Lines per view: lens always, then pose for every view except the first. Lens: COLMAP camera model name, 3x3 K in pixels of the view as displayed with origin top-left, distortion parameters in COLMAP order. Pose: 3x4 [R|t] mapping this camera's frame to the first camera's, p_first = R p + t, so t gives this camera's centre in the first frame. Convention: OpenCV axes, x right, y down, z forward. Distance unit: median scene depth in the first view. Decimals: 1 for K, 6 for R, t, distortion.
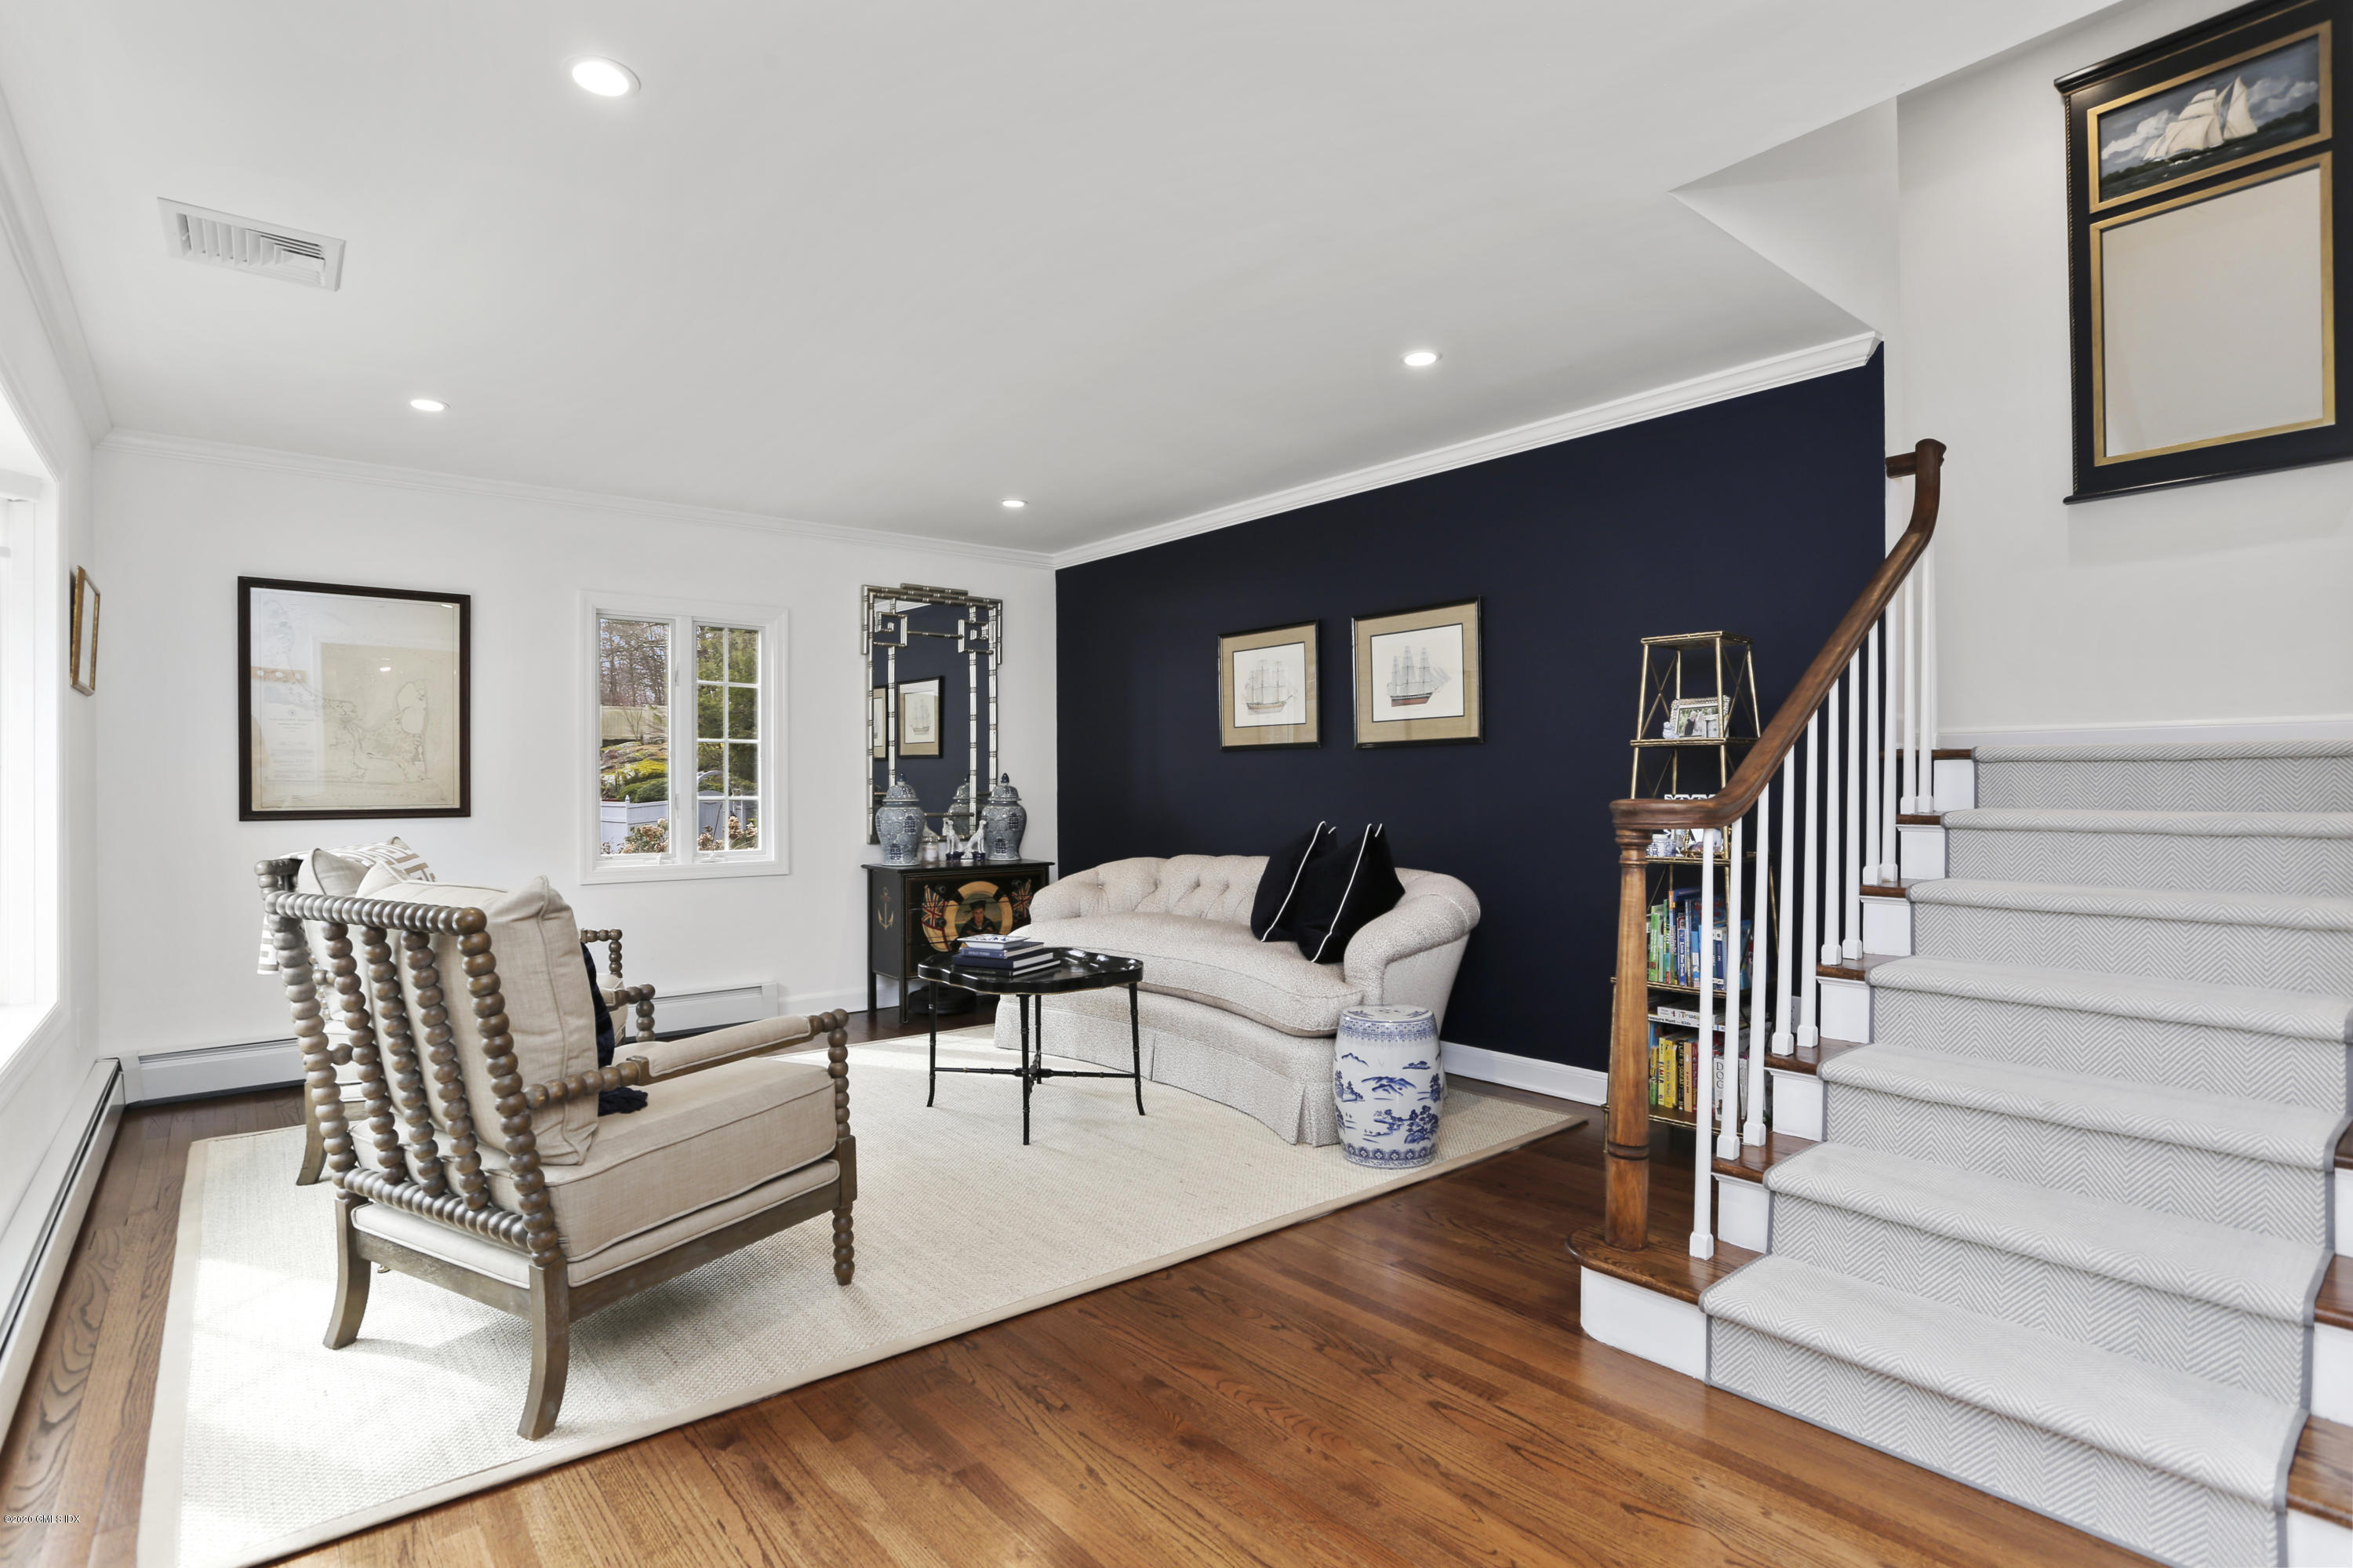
lens RADIAL K [[1168.5, 0, 1175.0], [0, 1168.5, 769.2], [0, 0, 1]] dist [-0.056000, 0.025024]
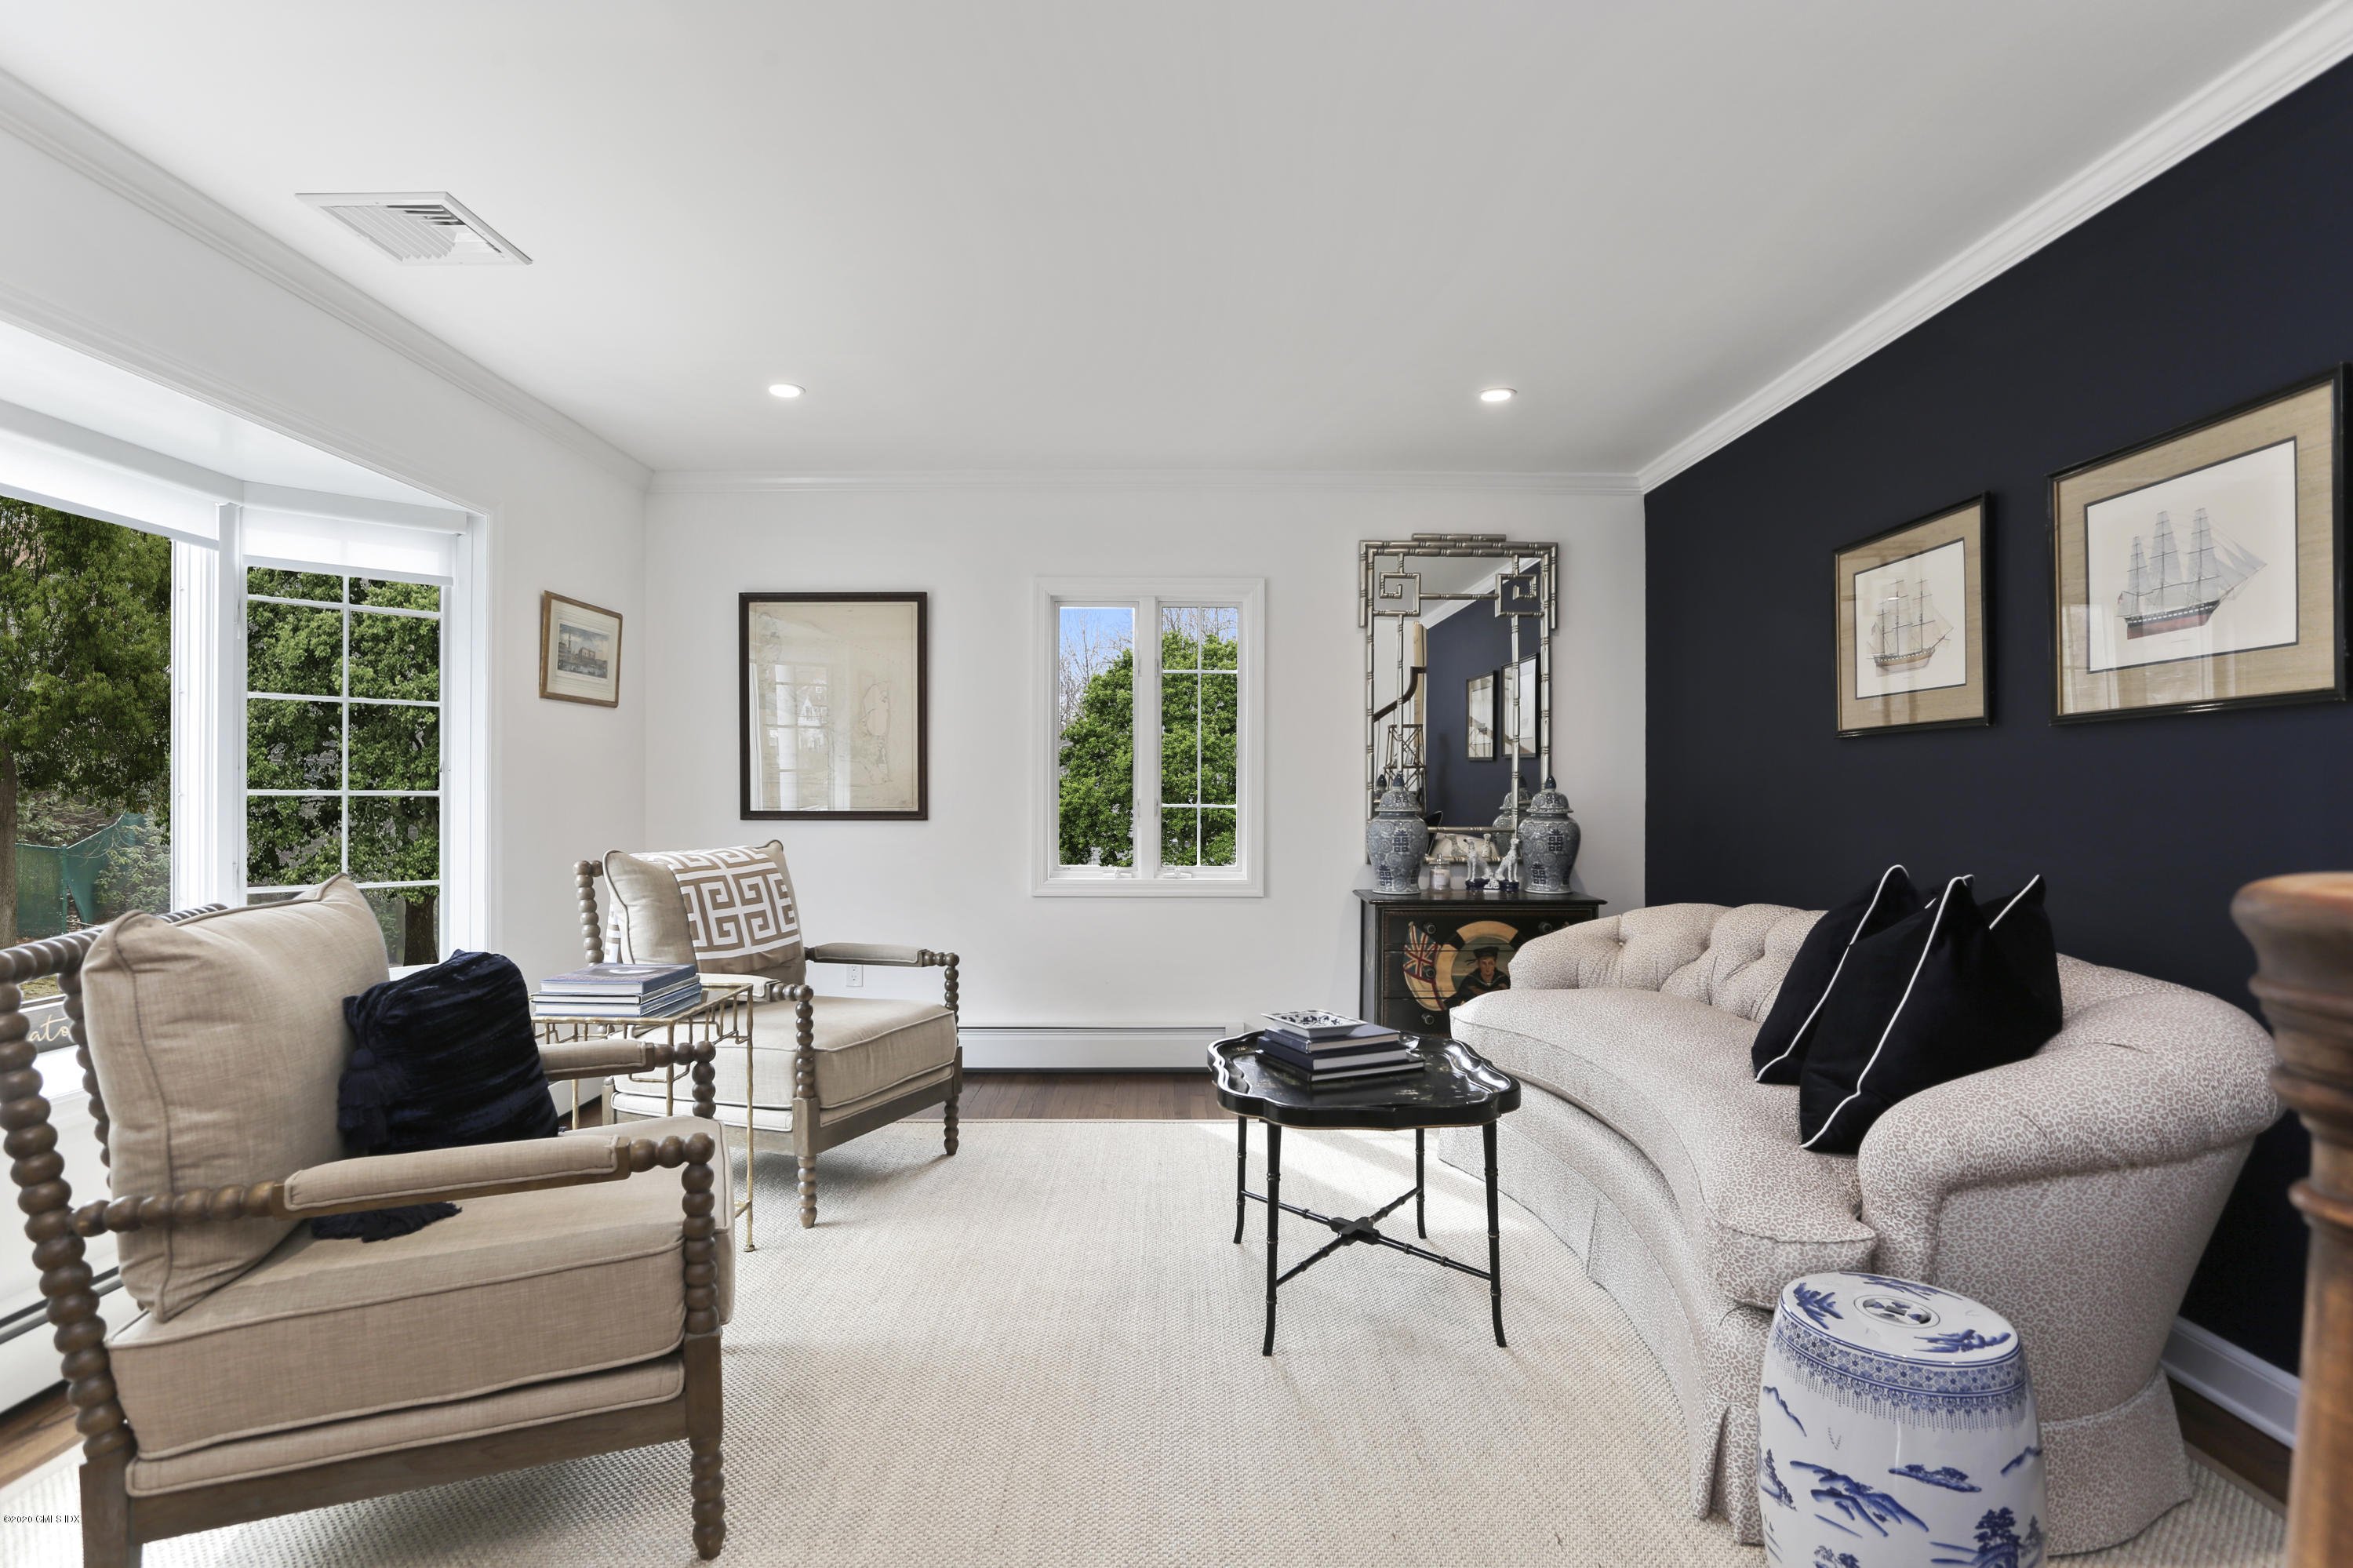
lens RADIAL K [[1173.1, 0, 1192.5], [0, 1173.1, 787.9], [0, 0, 1]] dist [-0.047879, 0.025998]
pose [[0.781537, 0.004996, -0.623838, 0.169657], [0.001906, 0.999944, 0.010396, 0.003784], [0.623856, -0.009314, 0.781484, 0.344170]]
